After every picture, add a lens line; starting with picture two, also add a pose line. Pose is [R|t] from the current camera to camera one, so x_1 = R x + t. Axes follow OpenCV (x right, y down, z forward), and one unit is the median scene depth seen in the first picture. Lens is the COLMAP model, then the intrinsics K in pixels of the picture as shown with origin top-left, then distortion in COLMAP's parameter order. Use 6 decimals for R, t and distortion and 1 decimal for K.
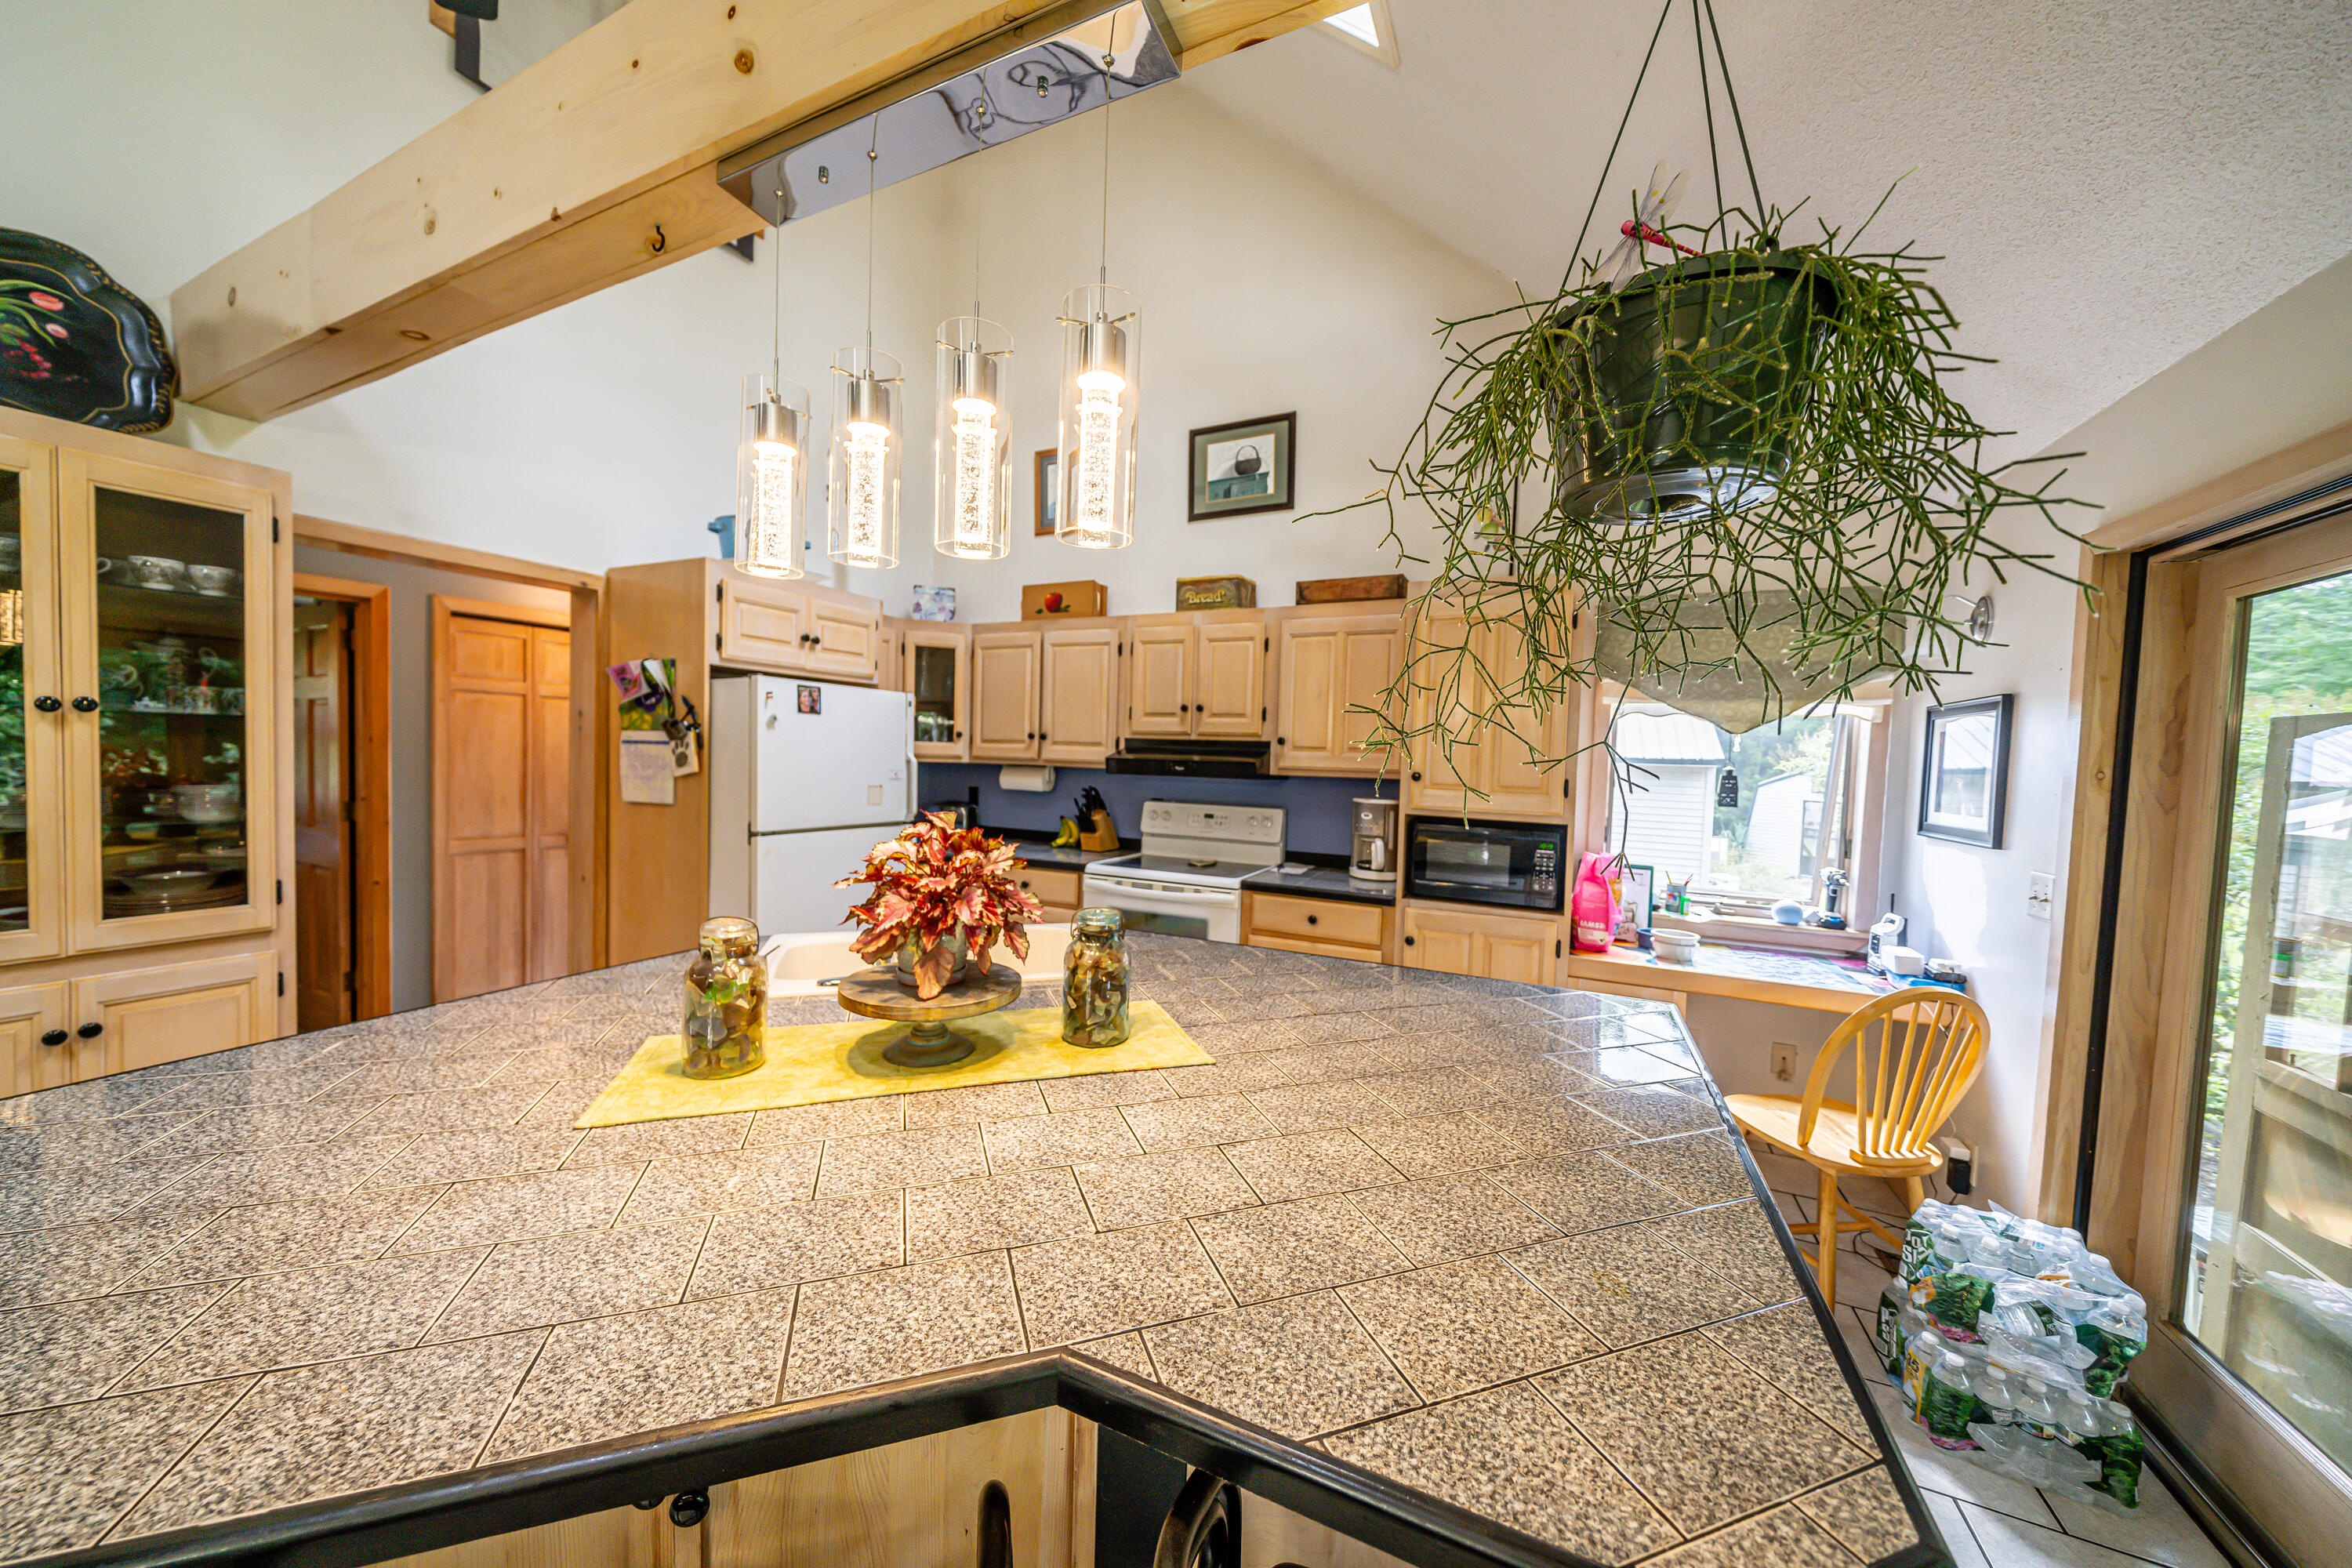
lens RADIAL K [[795.6, 0, 1172.4], [0, 795.6, 785.4], [0, 0, 1]] dist [-0.004590, -0.000048]
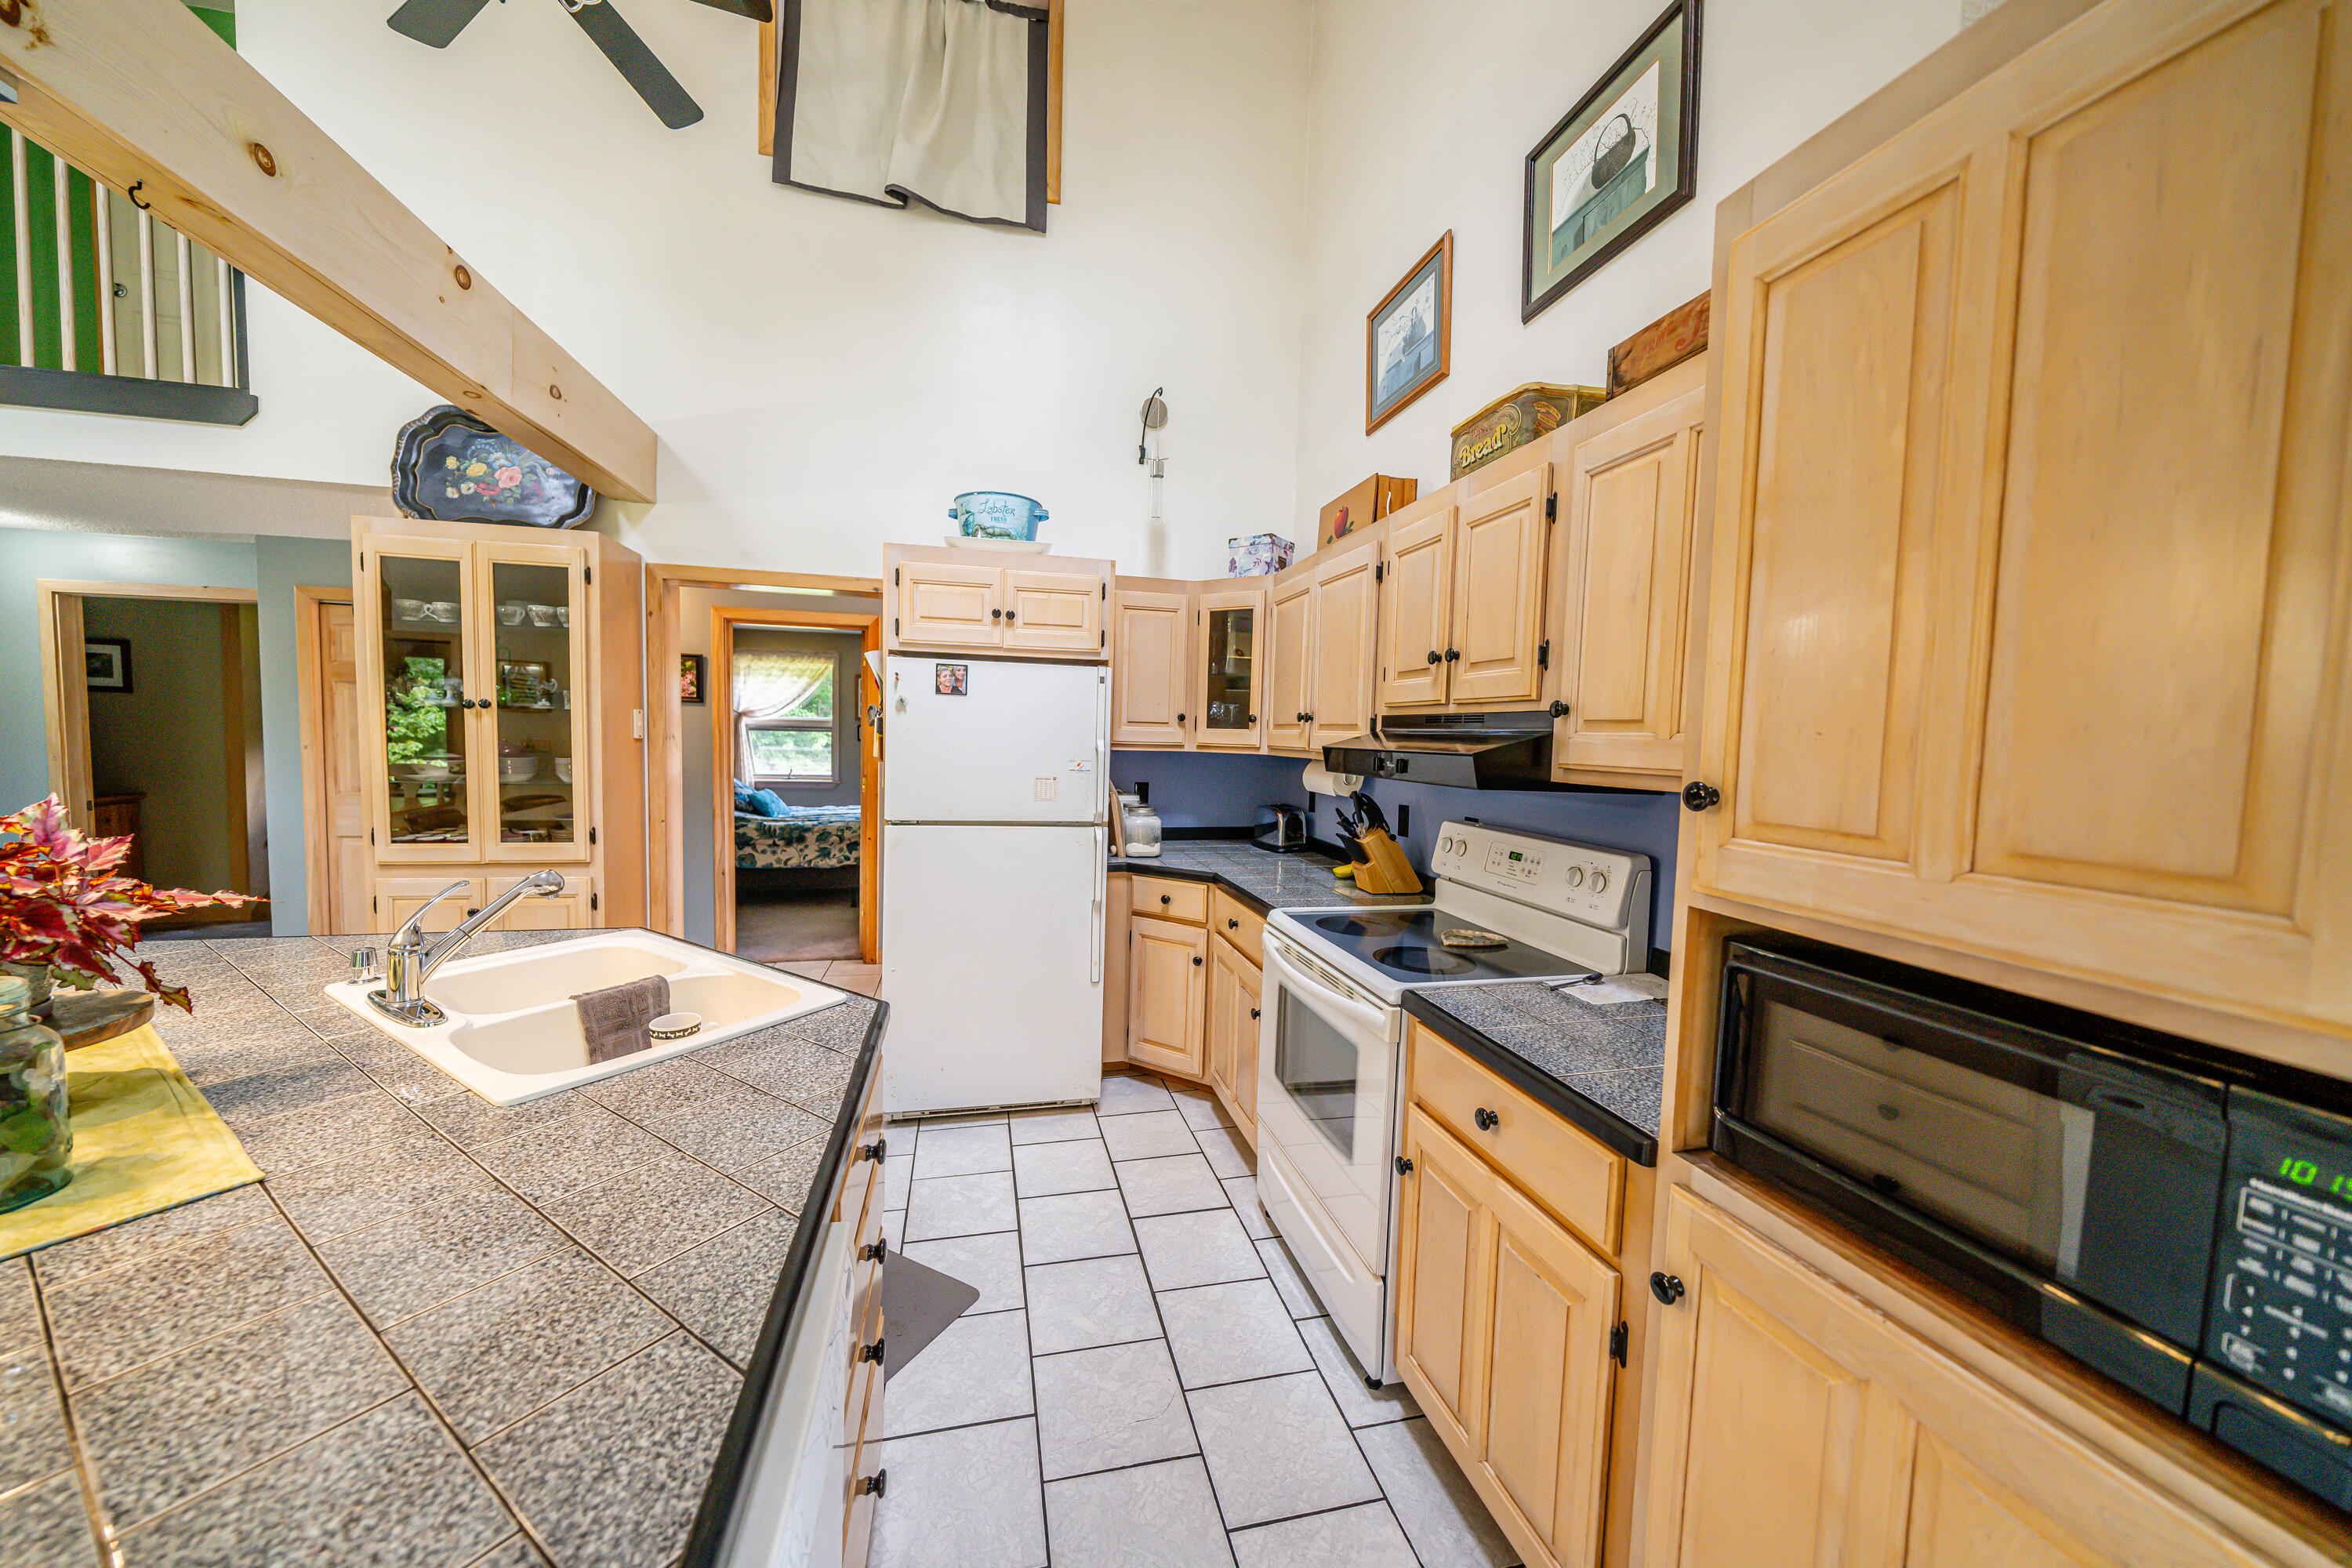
lens RADIAL K [[795.6, 0, 1174.6], [0, 795.6, 785.7], [0, 0, 1]] dist [-0.004590, -0.000048]
pose [[0.634966, 0.039500, -0.771530, 0.358805], [-0.038364, 0.999072, 0.019576, -0.012205], [0.771587, 0.017168, 0.635892, 0.542720]]
